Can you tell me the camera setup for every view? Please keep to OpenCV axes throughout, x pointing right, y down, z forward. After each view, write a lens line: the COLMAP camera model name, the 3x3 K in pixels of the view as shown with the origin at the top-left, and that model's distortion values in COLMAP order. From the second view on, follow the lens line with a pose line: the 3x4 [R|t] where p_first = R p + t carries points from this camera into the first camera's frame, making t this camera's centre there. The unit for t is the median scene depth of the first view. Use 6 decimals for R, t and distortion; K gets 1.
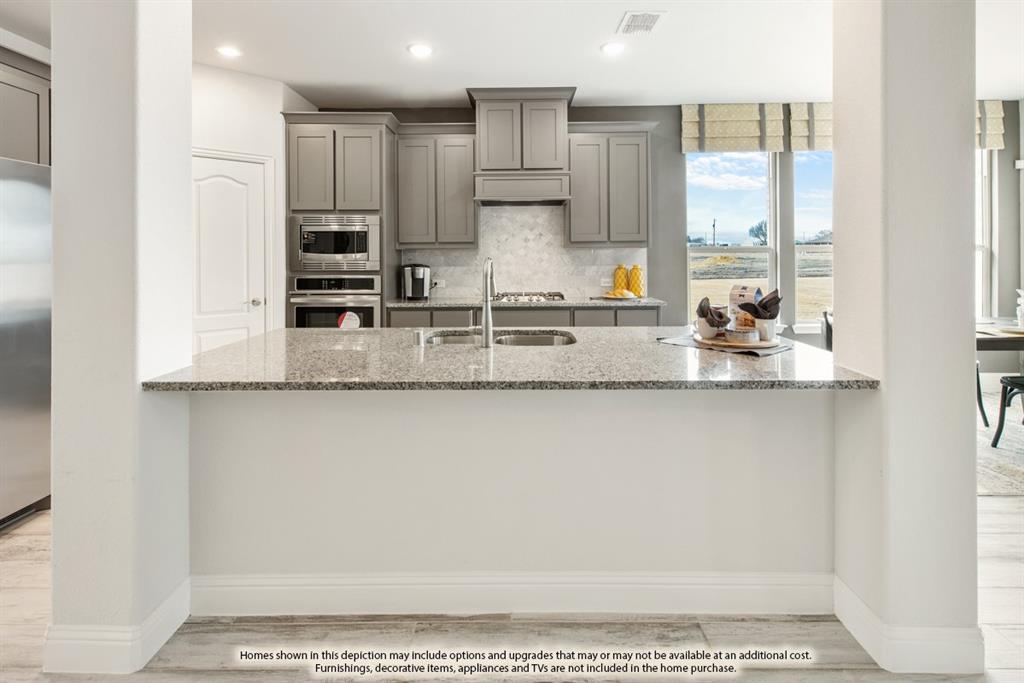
lens RADIAL K [[500.3, 0, 518.0], [0, 500.3, 260.0], [0, 0, 1]] dist [0.011851, -0.001756]
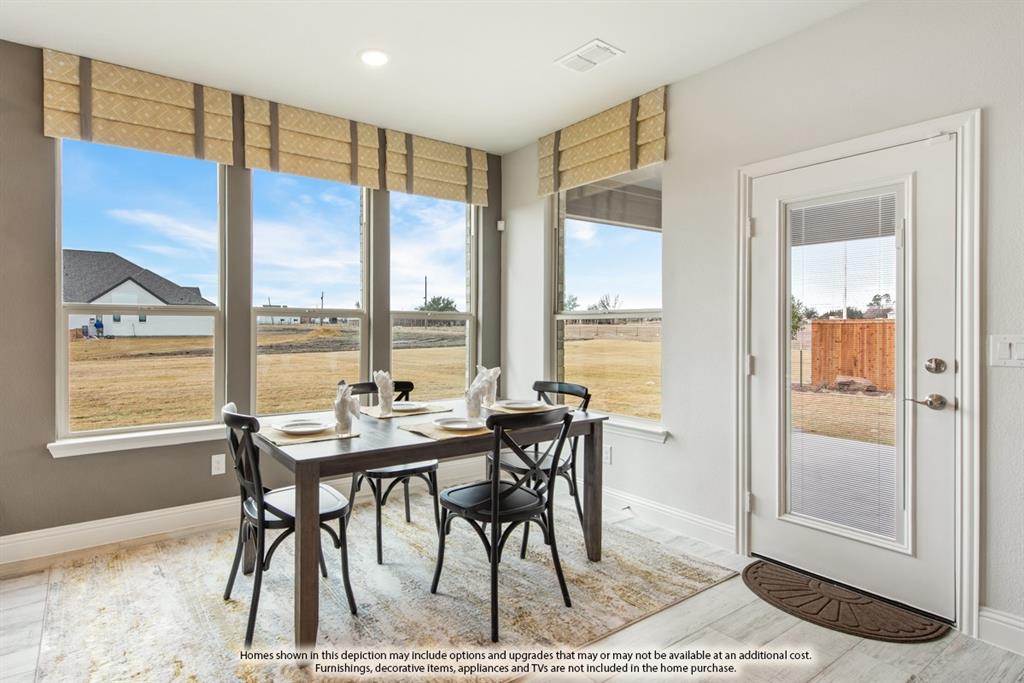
lens RADIAL K [[532.6, 0, 440.5], [0, 532.6, 327.4], [0, 0, 1]] dist [0.006506, -0.001036]
pose [[0.832000, 0.011003, 0.554666, 0.368719], [-0.005556, 0.999918, -0.011503, 0.005971], [-0.554748, 0.006489, 0.831993, 0.260768]]
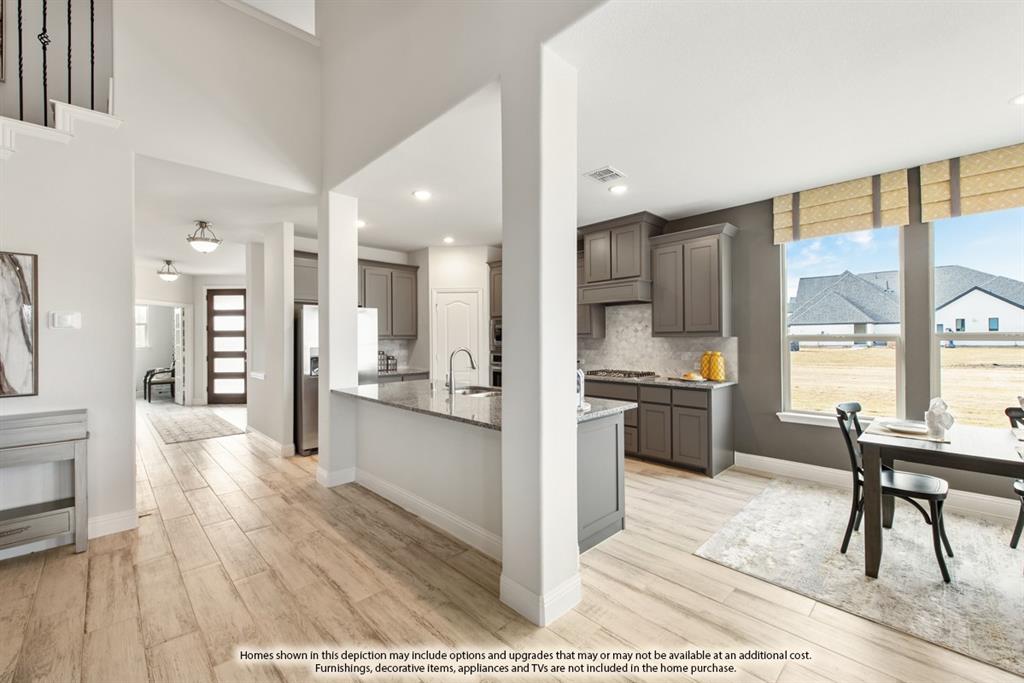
lens RADIAL K [[417.3, 0, 515.9], [0, 417.3, 342.4], [0, 0, 1]] dist [0.006940, 0.000038]
pose [[0.708782, 0.007768, -0.705385, 0.562603], [-0.002987, 0.999963, 0.008011, -0.017491], [0.705421, -0.003571, 0.708779, 0.015475]]
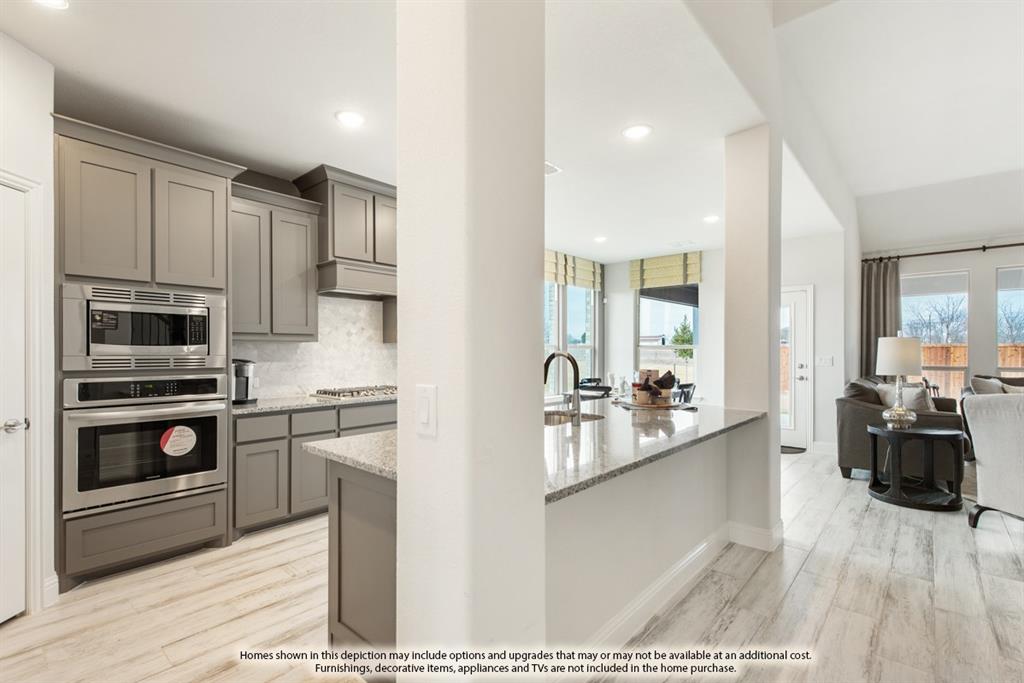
lens RADIAL K [[461.6, 0, 512.3], [0, 461.6, 351.9], [0, 0, 1]] dist [0.015718, -0.004070]
pose [[0.658909, 0.004342, 0.752210, -0.453234], [0.000491, 0.999981, -0.006202, 0.000983], [-0.752222, 0.004457, 0.658894, 0.172398]]
